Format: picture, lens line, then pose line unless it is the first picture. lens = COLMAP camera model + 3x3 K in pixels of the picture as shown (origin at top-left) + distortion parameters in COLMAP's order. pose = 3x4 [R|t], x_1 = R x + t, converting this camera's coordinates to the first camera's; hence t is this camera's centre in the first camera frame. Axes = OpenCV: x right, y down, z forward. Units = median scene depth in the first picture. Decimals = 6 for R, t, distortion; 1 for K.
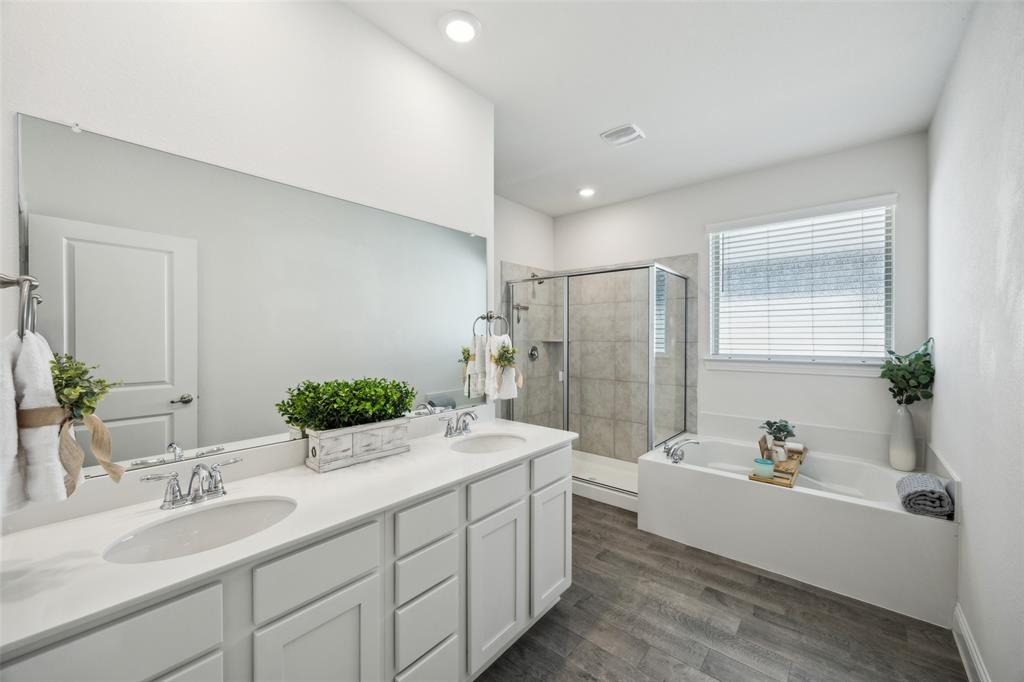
lens RADIAL K [[397.8, 0, 515.3], [0, 397.8, 341.7], [0, 0, 1]] dist [-0.000362, -0.000243]
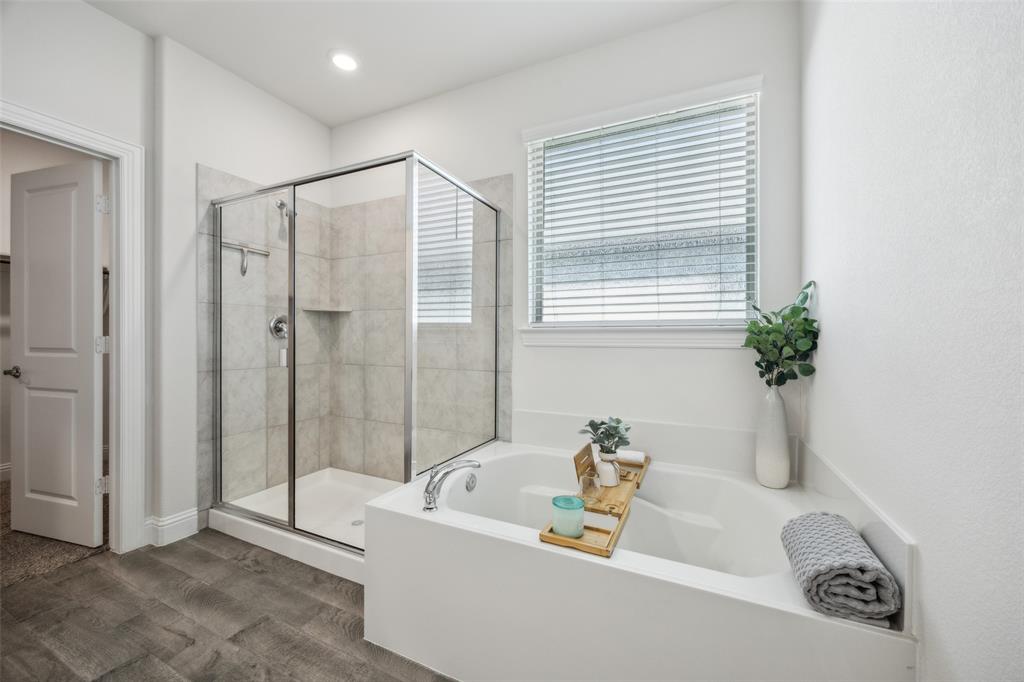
lens RADIAL K [[397.8, 0, 515.7], [0, 397.8, 338.2], [0, 0, 1]] dist [-0.000362, -0.000243]
pose [[0.964639, 0.002914, 0.263557, 0.366200], [-0.001306, 0.999979, -0.006274, 0.077816], [-0.263570, 0.005708, 0.964623, 0.446888]]
